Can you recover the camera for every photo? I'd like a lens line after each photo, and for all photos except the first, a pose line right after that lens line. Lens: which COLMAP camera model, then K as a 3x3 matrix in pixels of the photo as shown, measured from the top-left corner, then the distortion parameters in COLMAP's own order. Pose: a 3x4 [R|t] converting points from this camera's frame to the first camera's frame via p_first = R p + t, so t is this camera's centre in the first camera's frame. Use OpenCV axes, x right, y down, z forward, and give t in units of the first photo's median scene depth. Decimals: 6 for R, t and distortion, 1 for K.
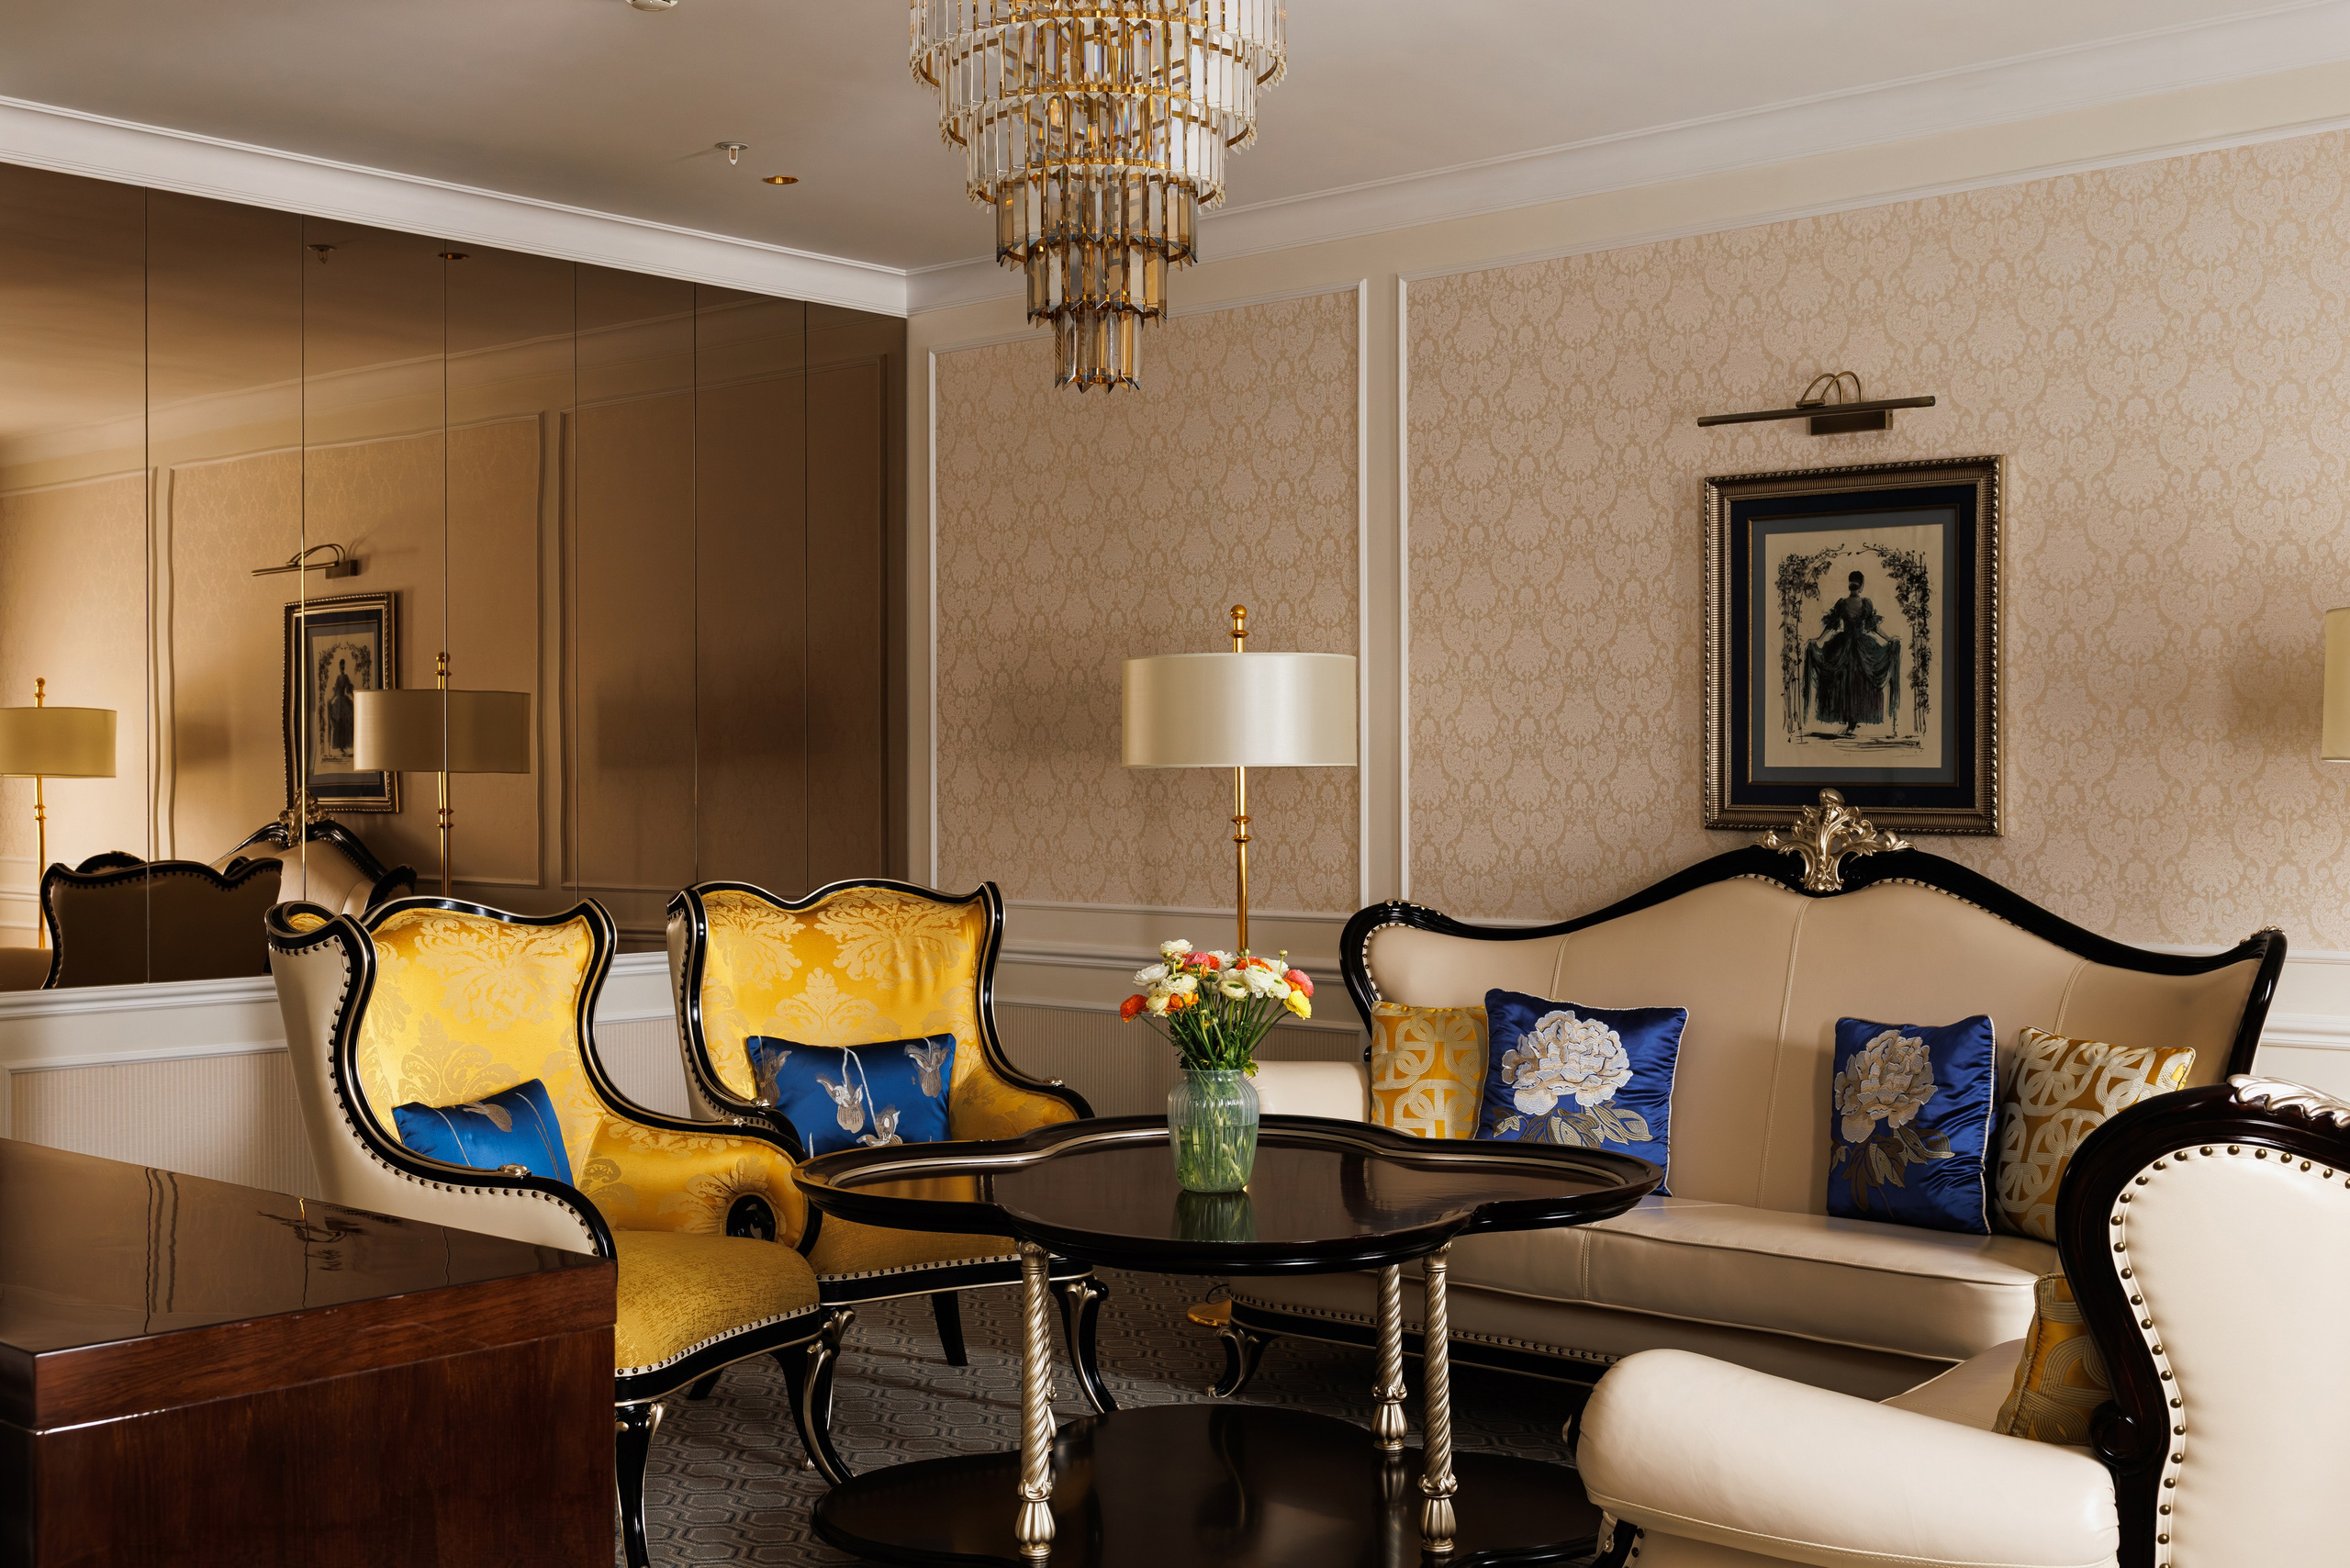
lens RADIAL K [[2696.5, 0, 1103.1], [0, 2696.5, 786.2], [0, 0, 1]] dist [0.009108, 0.004991]
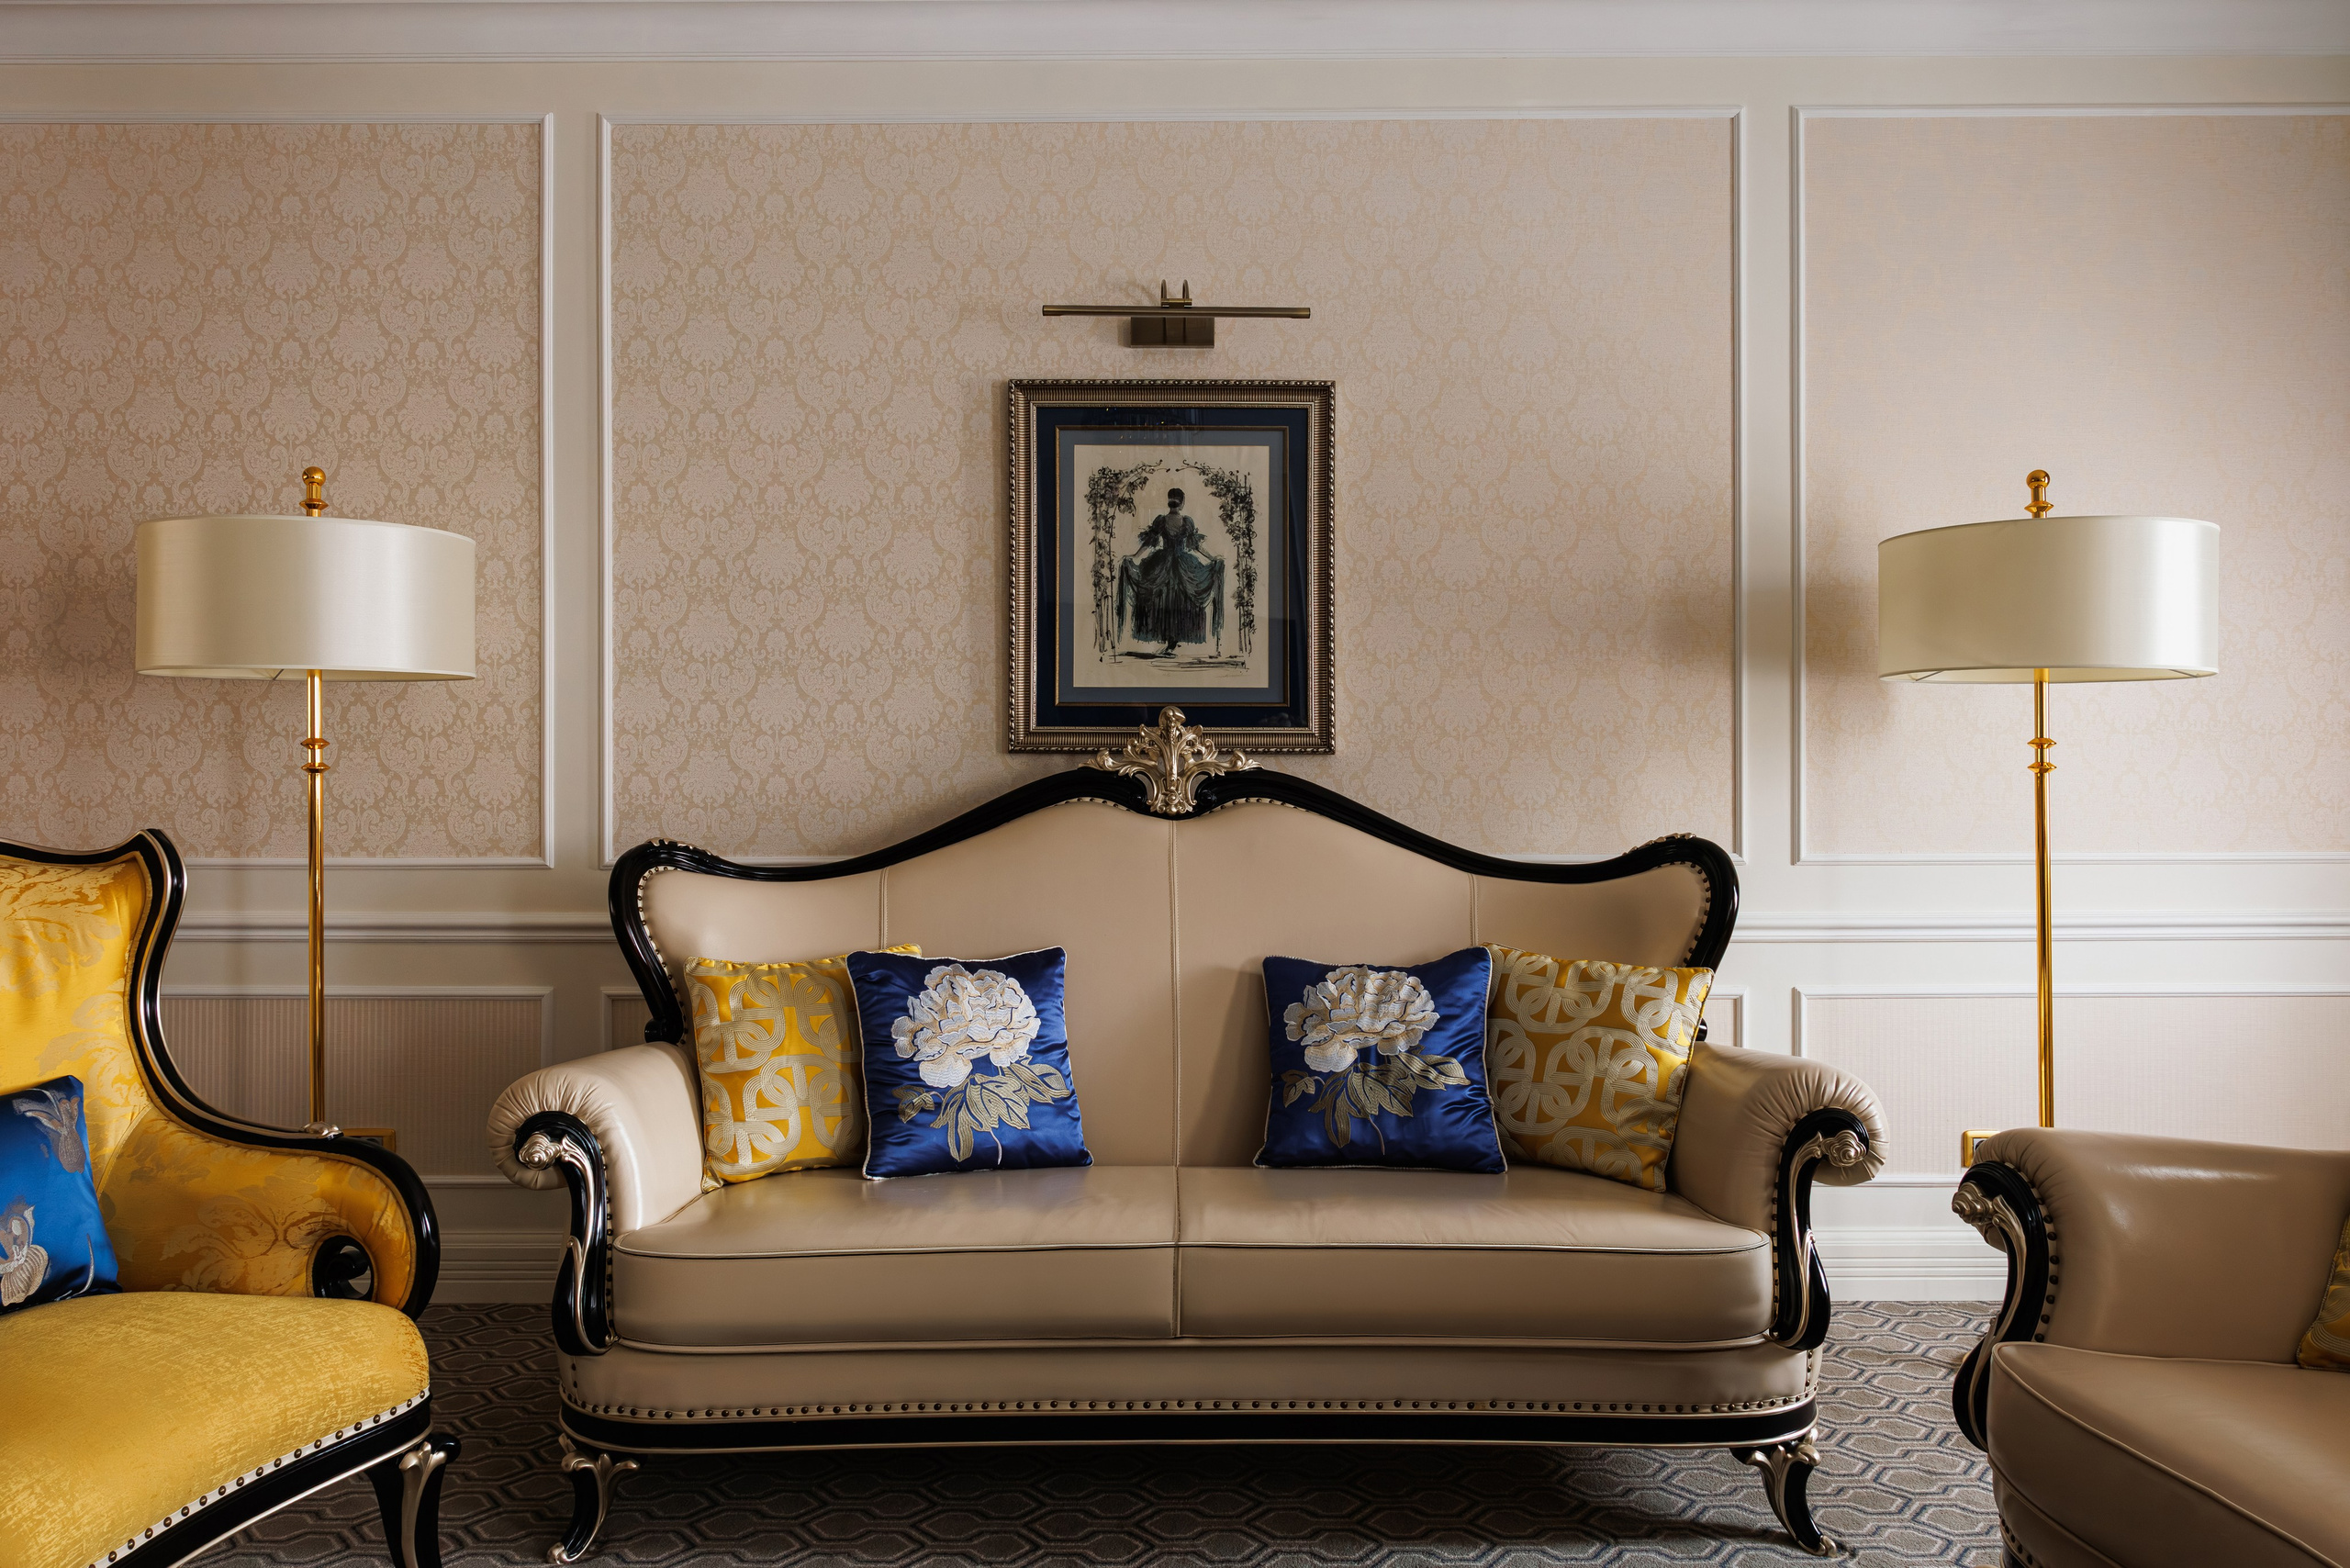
lens RADIAL K [[1715.9, 0, 1154.3], [0, 1715.9, 747.0], [0, 0, 1]] dist [0.003134, -0.003723]
pose [[0.734638, 0.005008, 0.678441, -0.147688], [0.000925, 0.999964, -0.008383, 0.019560], [-0.678459, 0.006786, 0.734607, 0.535495]]
